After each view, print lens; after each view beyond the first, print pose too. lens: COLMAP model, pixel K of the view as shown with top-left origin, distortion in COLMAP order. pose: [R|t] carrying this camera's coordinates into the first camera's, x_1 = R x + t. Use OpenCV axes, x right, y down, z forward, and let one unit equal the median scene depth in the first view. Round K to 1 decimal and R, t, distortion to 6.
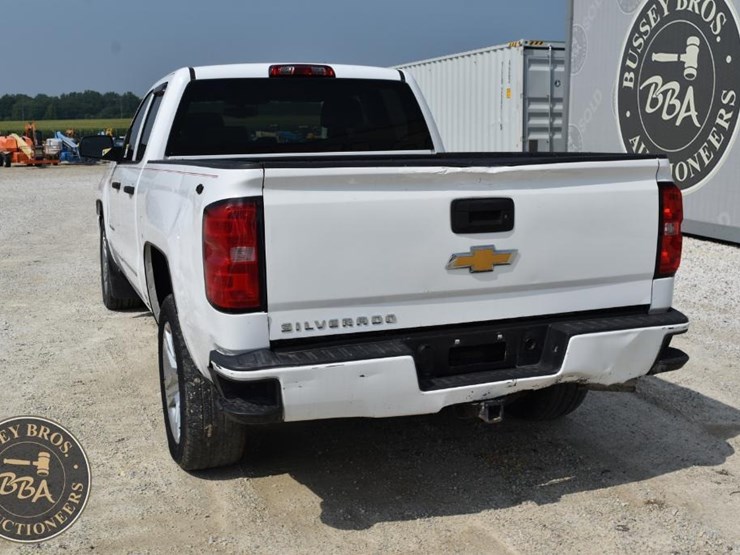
lens RADIAL K [[887.6, 0, 370.0], [0, 887.6, 277.5], [0, 0, 1]] dist [-0.068567, 0.024280]
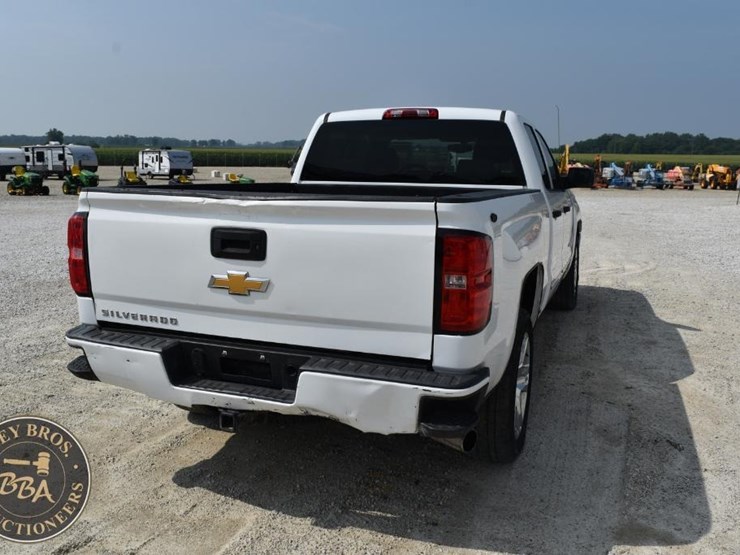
lens RADIAL K [[677.5, 0, 370.0], [0, 677.5, 277.5], [0, 0, 1]] dist [-0.084633, 0.007165]
pose [[0.751636, 0.132363, -0.646160, 0.700521], [-0.128490, 0.990273, 0.053389, -0.082983], [0.646941, 0.042896, 0.761332, 0.412133]]
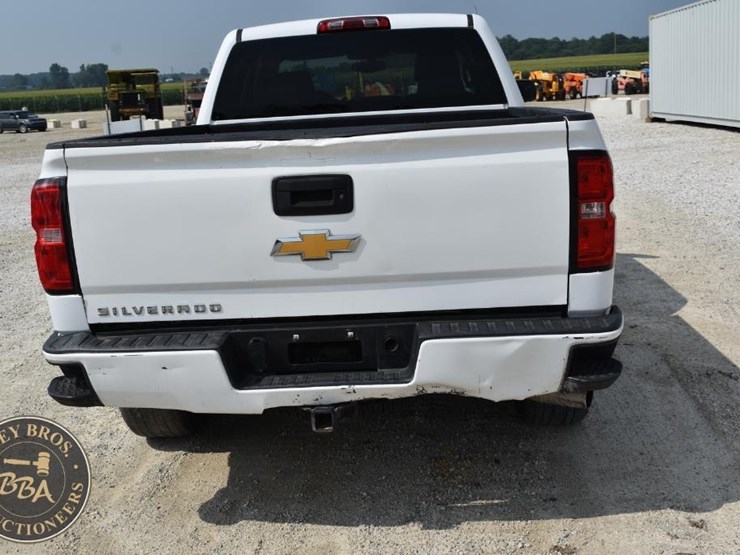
lens RADIAL K [[887.6, 0, 370.0], [0, 887.6, 277.5], [0, 0, 1]] dist [-0.068567, 0.024280]
pose [[0.913824, 0.047588, -0.403313, 0.467449], [-0.021349, 0.997367, 0.069310, -0.044940], [0.405549, -0.054726, 0.912434, 0.199351]]
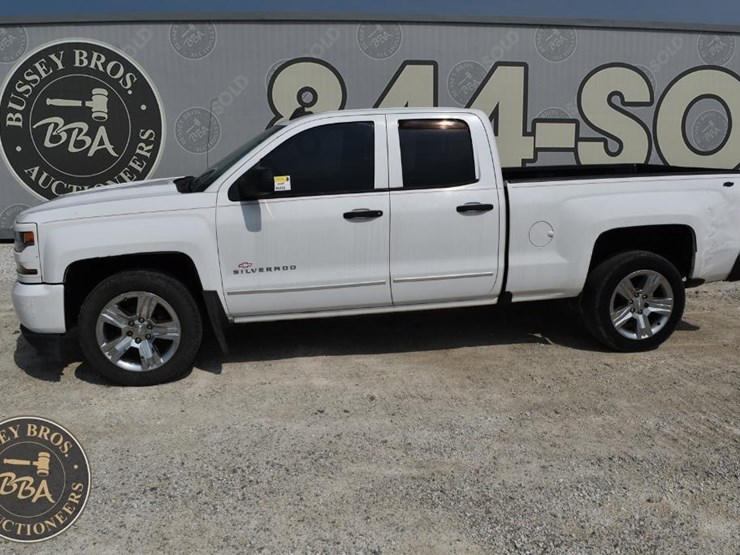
lens RADIAL K [[662.7, 0, 370.0], [0, 662.7, 277.5], [0, 0, 1]] dist [-0.086084, 0.004810]
pose [[0.185727, -0.190955, 0.963868, -1.684448], [0.178127, 0.971225, 0.158090, -0.249724], [-0.966321, 0.142330, 0.214397, 1.356768]]
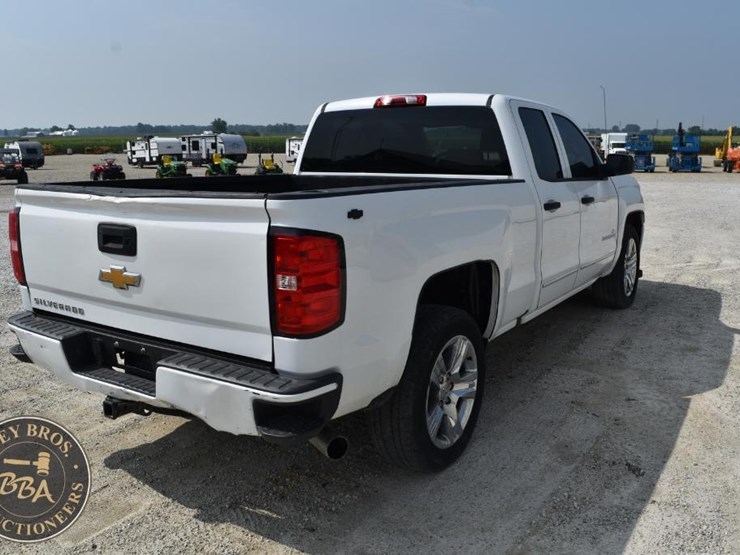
lens RADIAL K [[677.5, 0, 370.0], [0, 677.5, 277.5], [0, 0, 1]] dist [-0.084633, 0.007165]
pose [[0.589302, 0.162131, -0.791478, 0.883134], [-0.132747, 0.985774, 0.103094, -0.134564], [0.796933, 0.044313, 0.602441, 0.653073]]
